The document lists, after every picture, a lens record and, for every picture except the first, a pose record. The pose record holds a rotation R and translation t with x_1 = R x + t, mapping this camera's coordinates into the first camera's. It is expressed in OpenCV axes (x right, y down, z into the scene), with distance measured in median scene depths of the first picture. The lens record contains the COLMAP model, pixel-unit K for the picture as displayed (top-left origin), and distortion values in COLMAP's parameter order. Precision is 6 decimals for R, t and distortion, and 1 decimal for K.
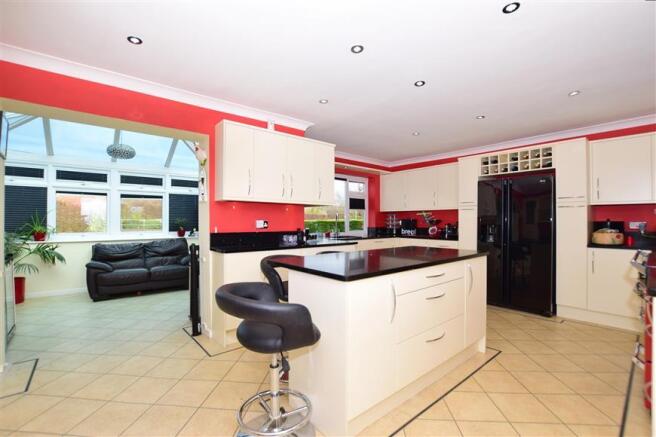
lens RADIAL K [[289.0, 0, 325.8], [0, 289.0, 220.5], [0, 0, 1]] dist [-0.015218, -0.000114]
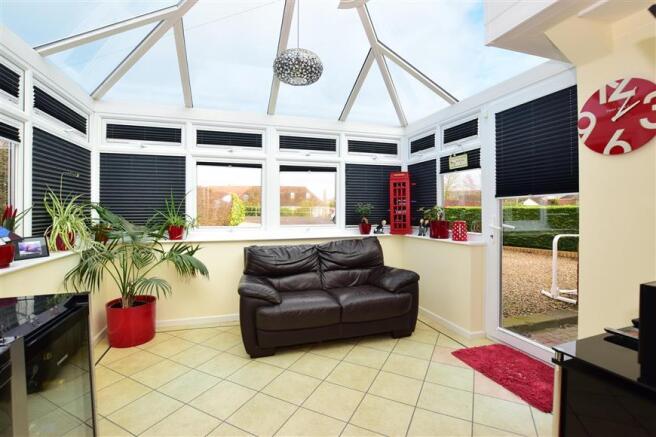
lens RADIAL K [[289.0, 0, 329.6], [0, 289.0, 215.9], [0, 0, 1]] dist [-0.015218, -0.000114]
pose [[0.935286, 0.000646, -0.353893, -0.430099], [0.004304, 0.999904, 0.013198, 0.012039], [0.353868, -0.013867, 0.935193, 0.491404]]
